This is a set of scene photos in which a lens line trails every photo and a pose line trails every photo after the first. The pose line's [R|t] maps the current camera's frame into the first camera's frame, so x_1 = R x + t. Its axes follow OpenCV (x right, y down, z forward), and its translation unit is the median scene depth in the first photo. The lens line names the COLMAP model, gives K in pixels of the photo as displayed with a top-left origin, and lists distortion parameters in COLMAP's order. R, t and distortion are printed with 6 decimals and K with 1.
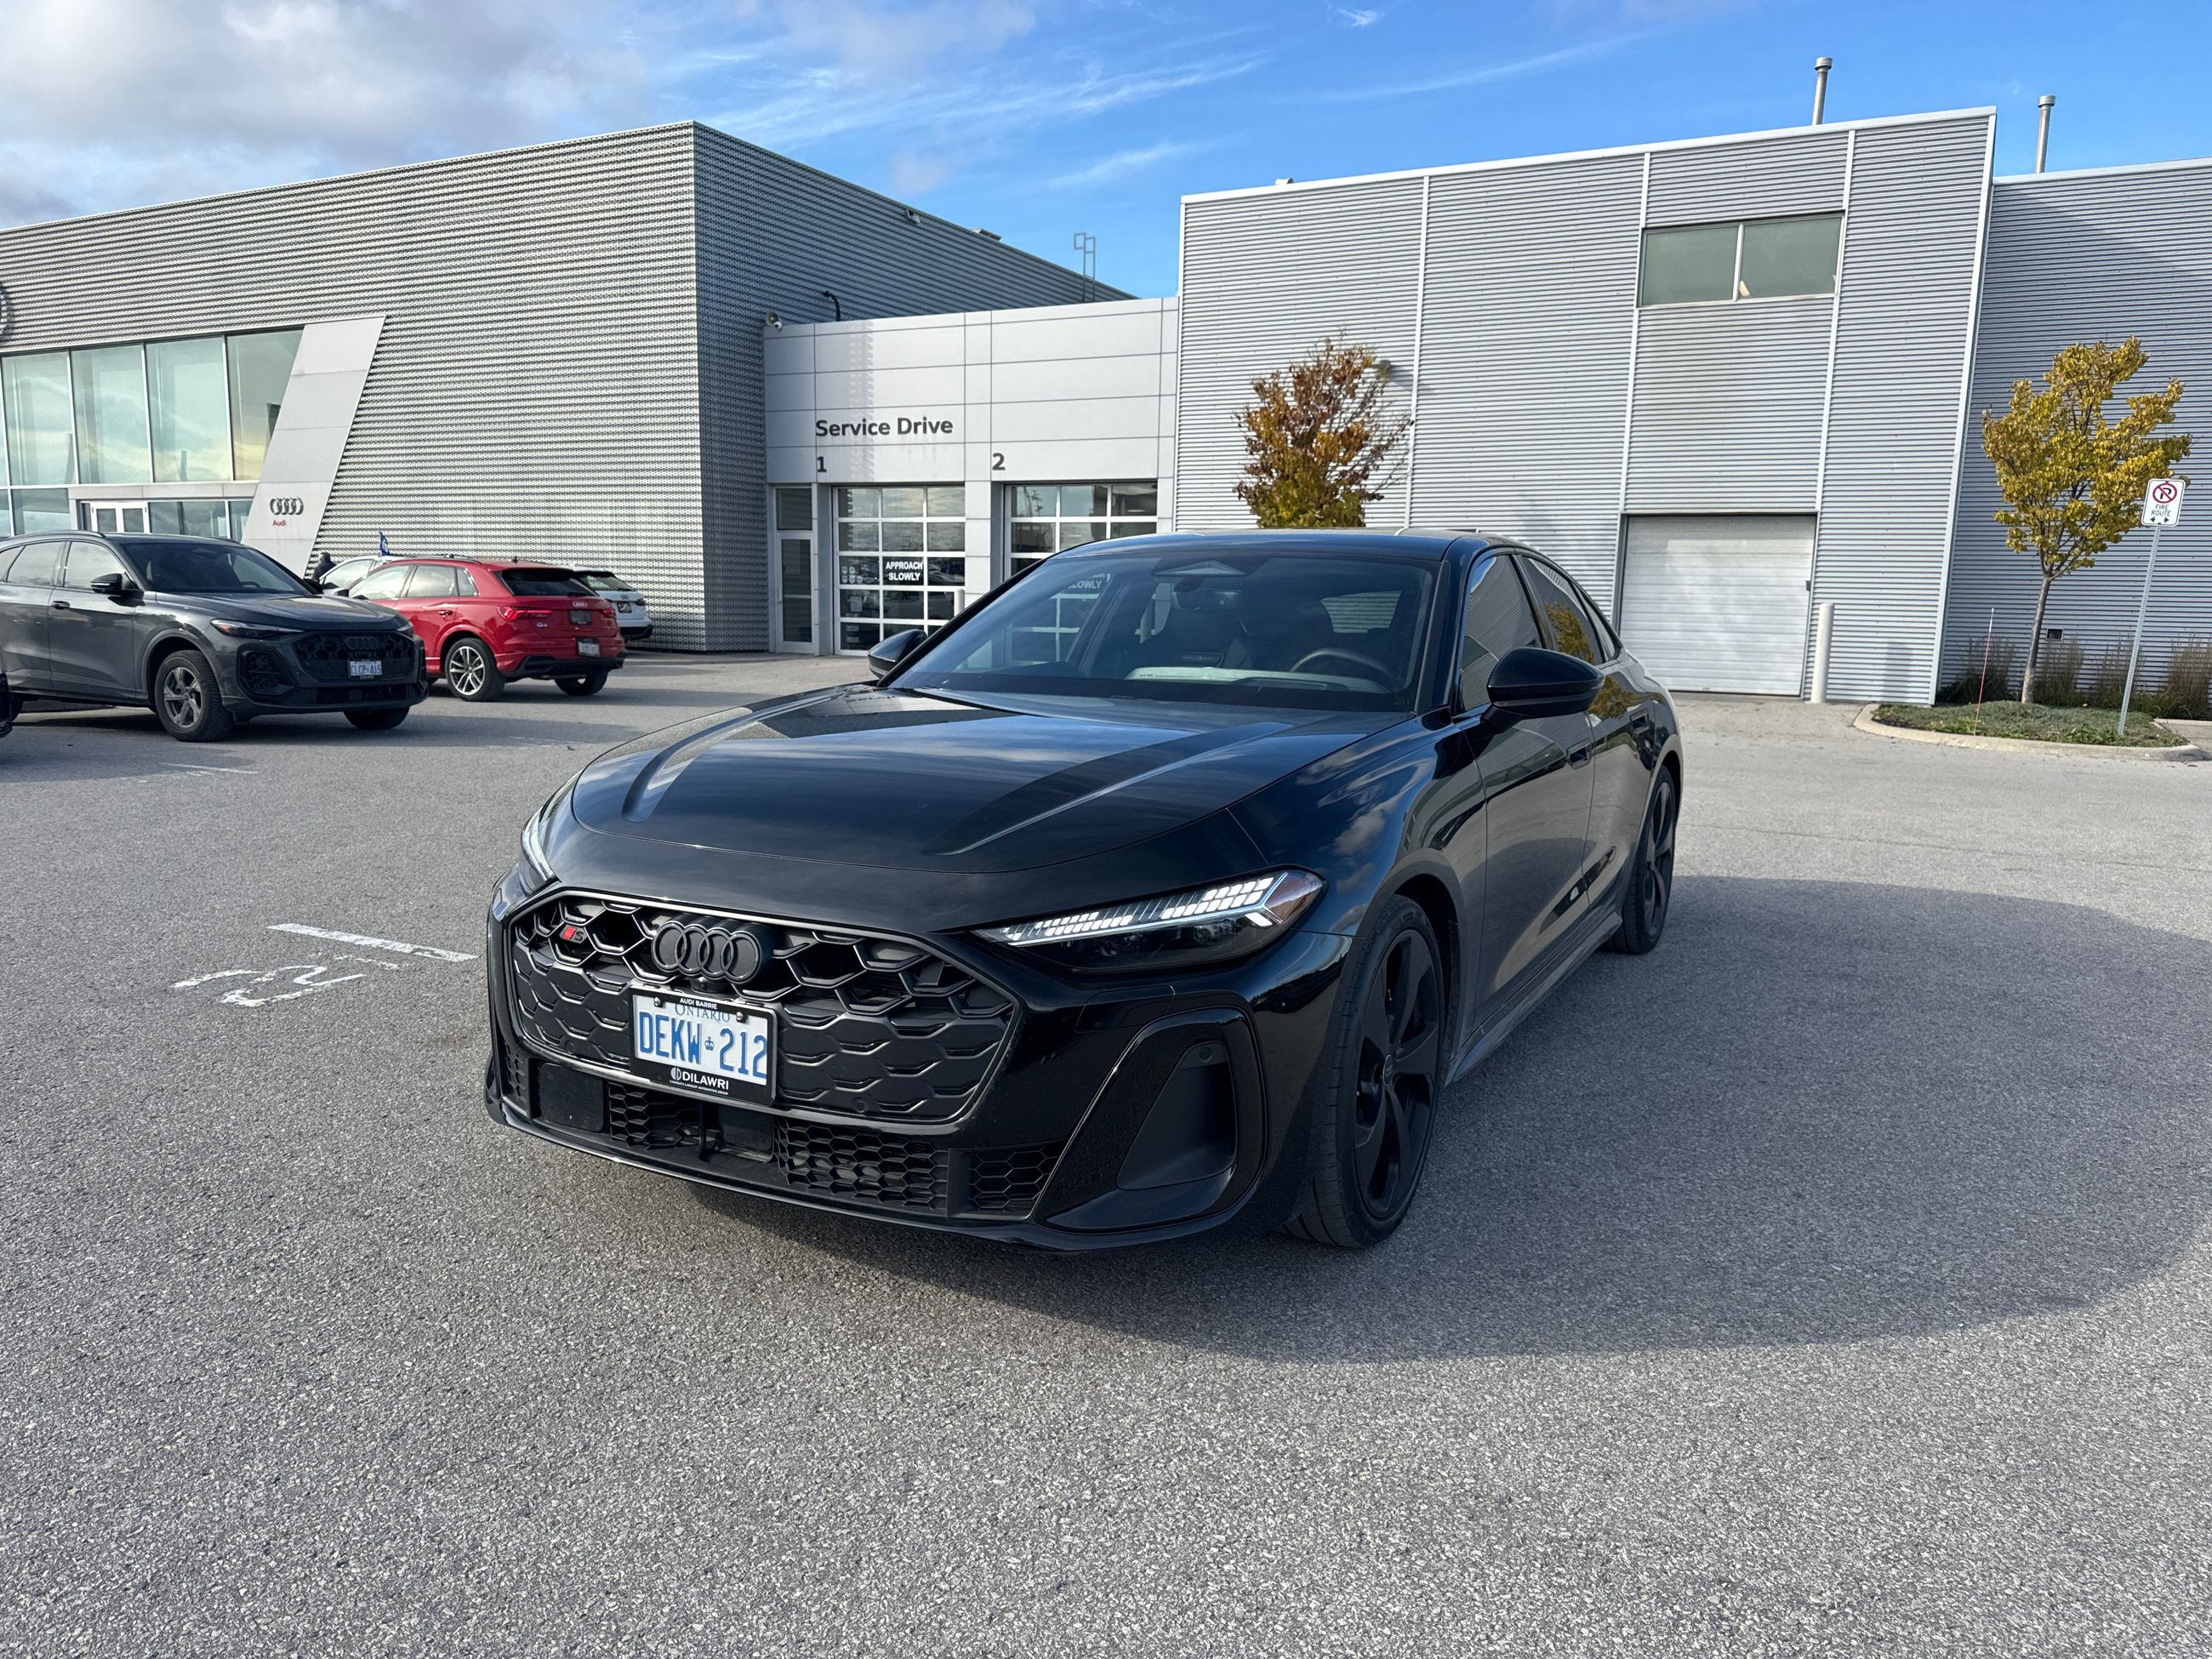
lens RADIAL K [[1543.1, 0, 1114.7], [0, 1543.1, 846.8], [0, 0, 1]] dist [0.035708, -0.040509]
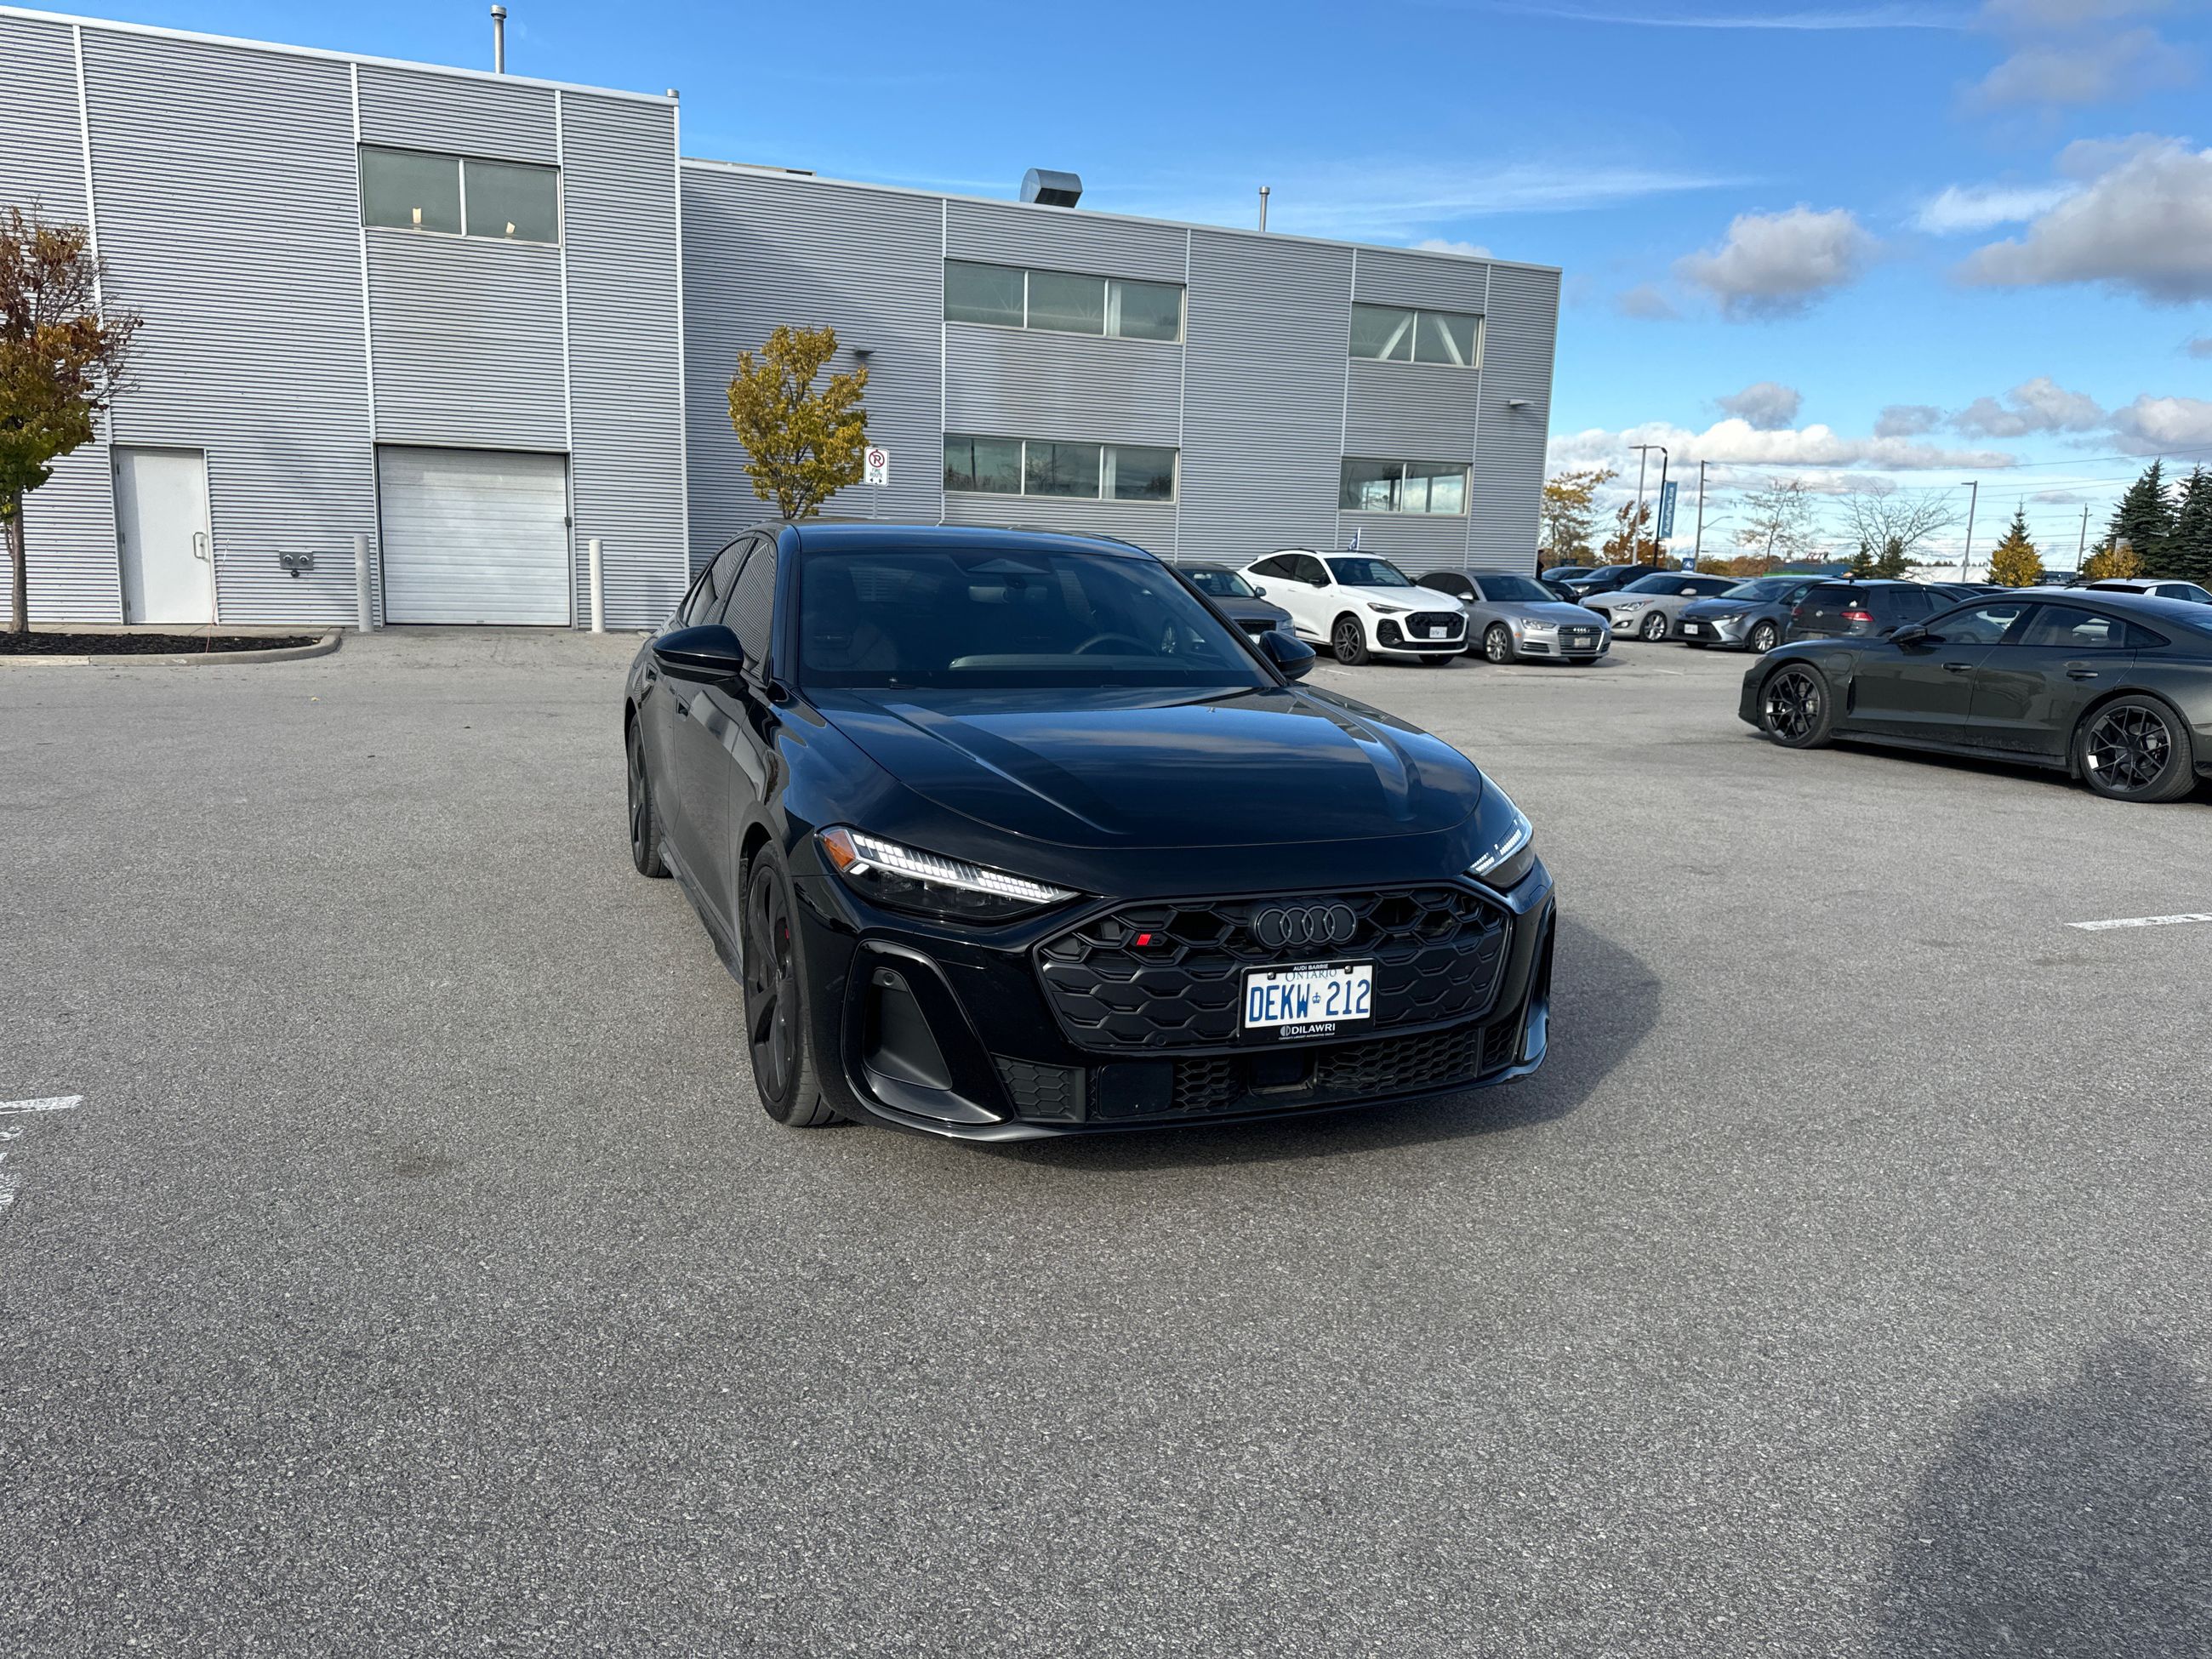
lens RADIAL K [[1543.1, 0, 1089.5], [0, 1543.1, 838.6], [0, 0, 1]] dist [0.035708, -0.040509]
pose [[0.642726, -0.142070, 0.752808, -0.198252], [0.107461, 0.989658, 0.095021, -0.020533], [-0.758522, 0.019825, 0.651346, 0.052937]]
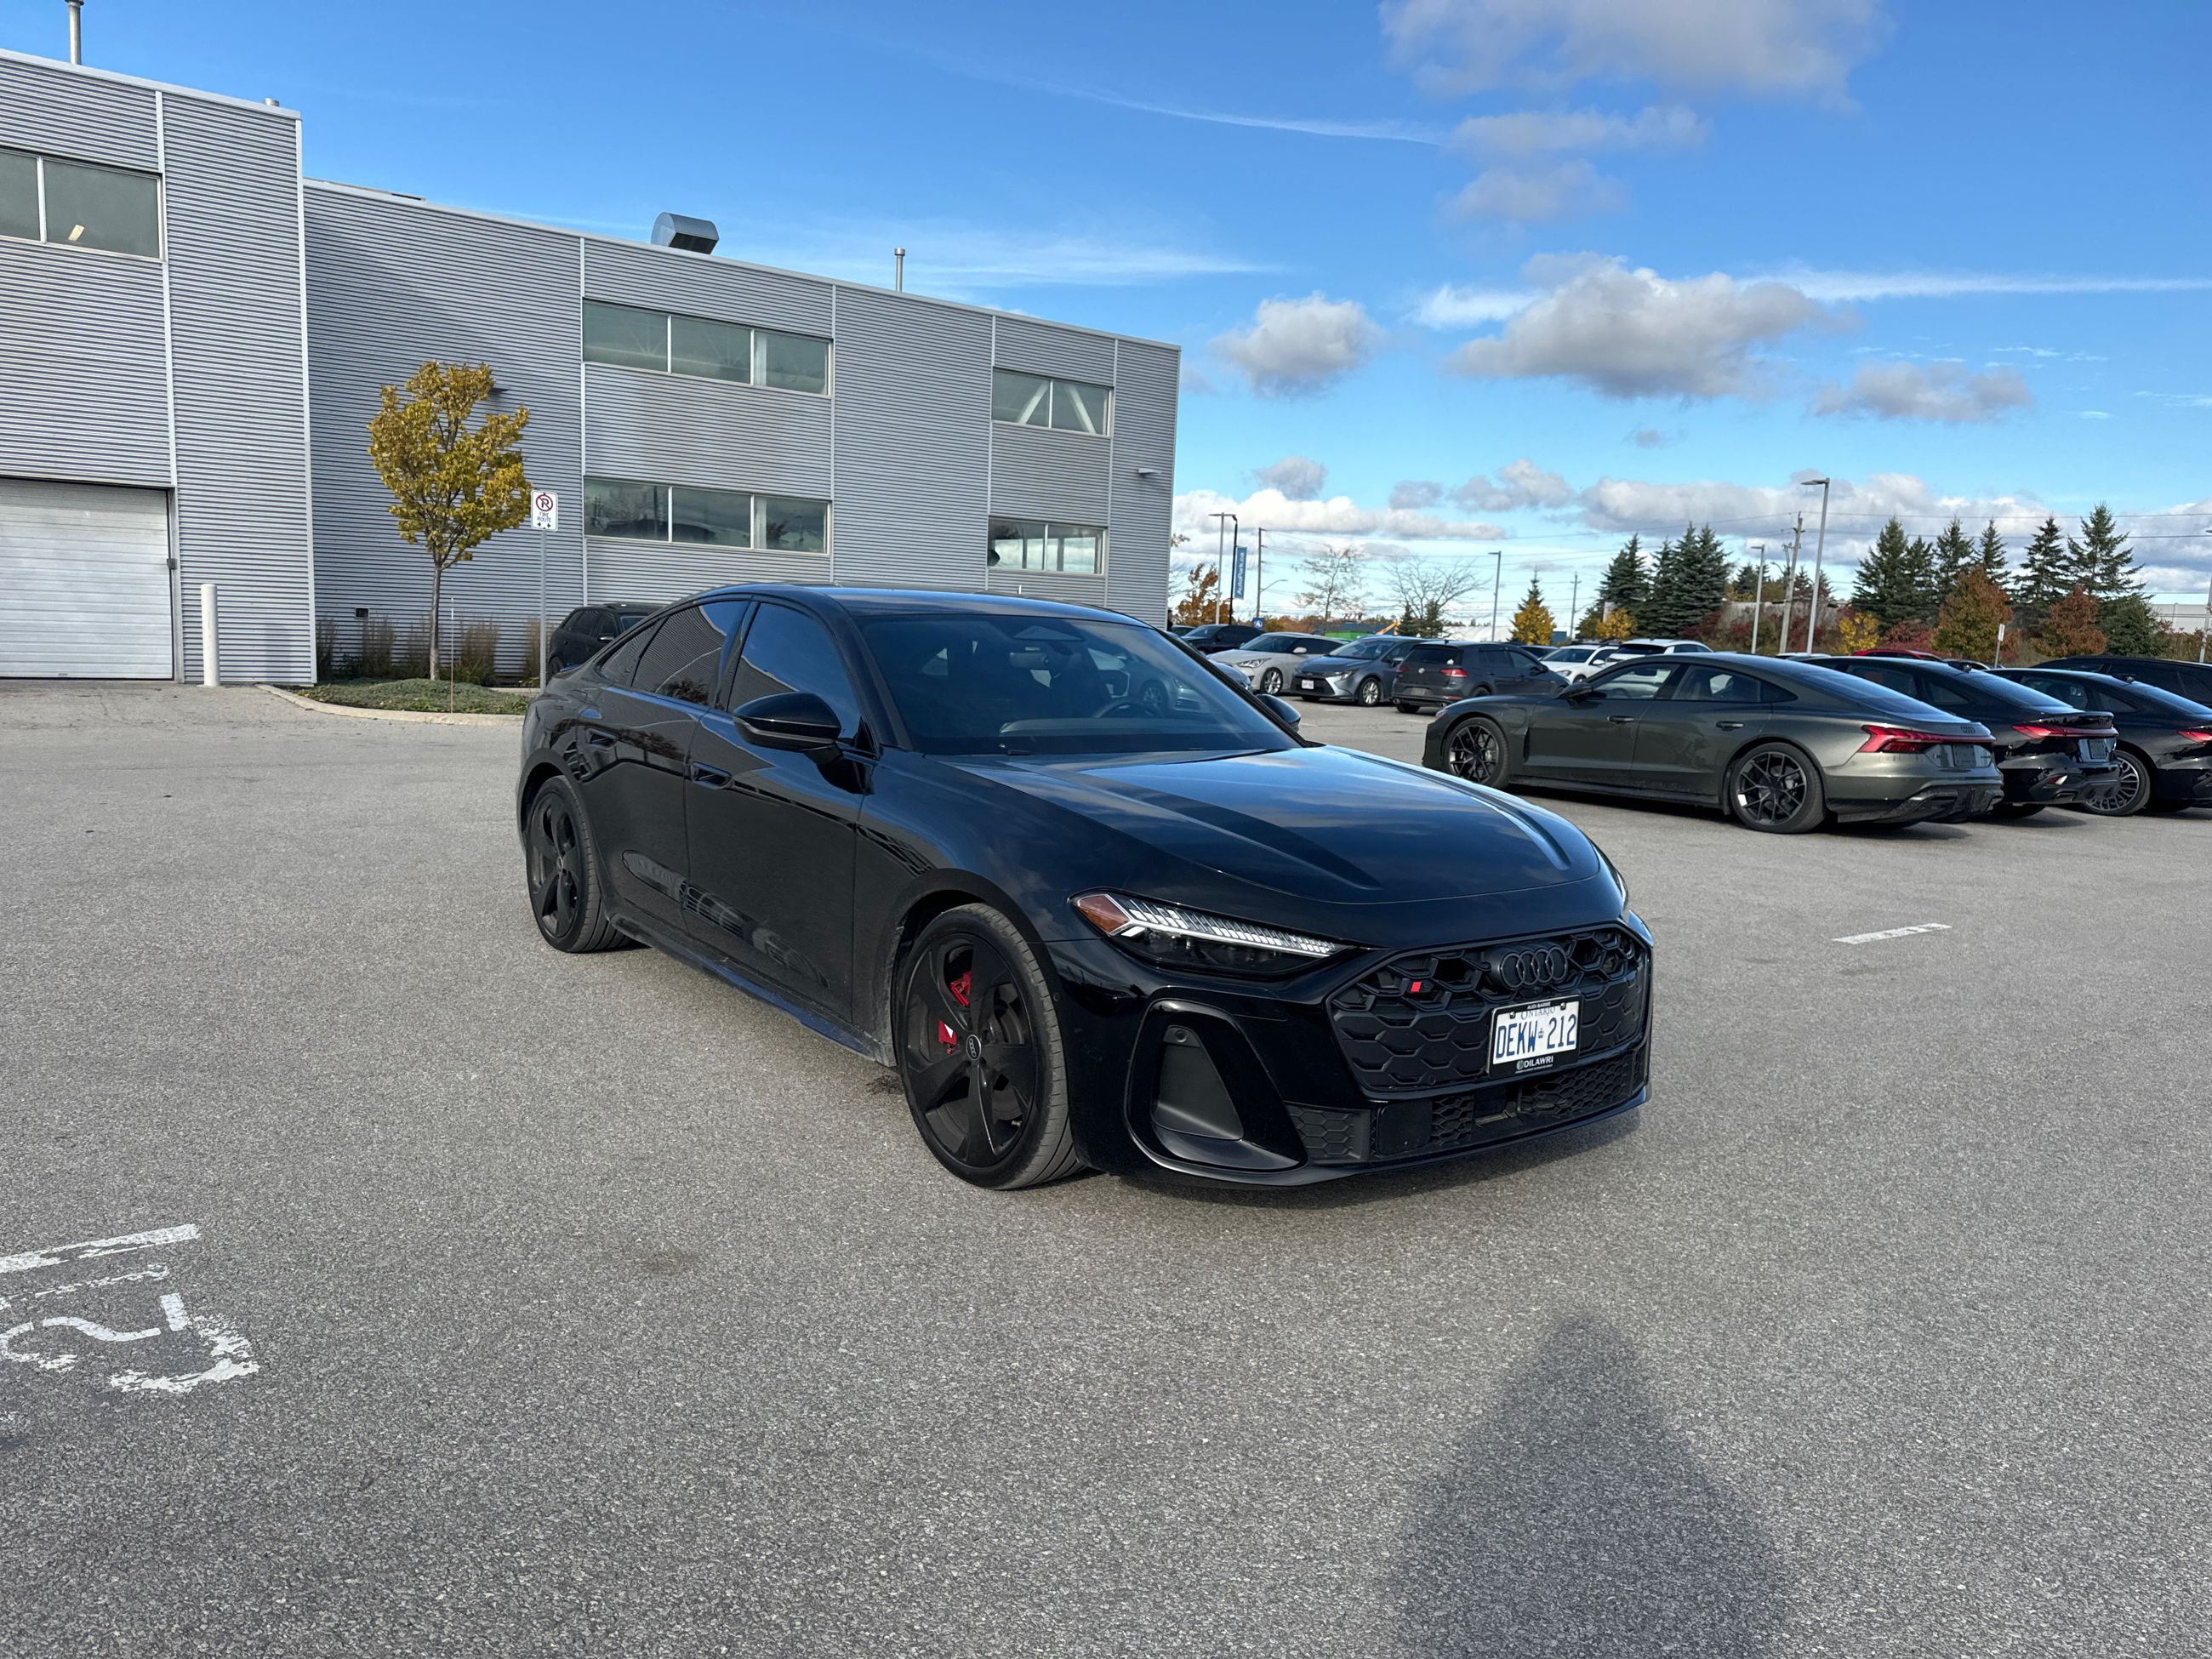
lens RADIAL K [[1543.1, 0, 1075.2], [0, 1543.1, 851.2], [0, 0, 1]] dist [0.035708, -0.040509]
pose [[0.426346, -0.138099, 0.893956, -0.251702], [0.112755, 0.988683, 0.098957, -0.032460], [-0.897505, 0.058608, 0.437093, 0.118975]]
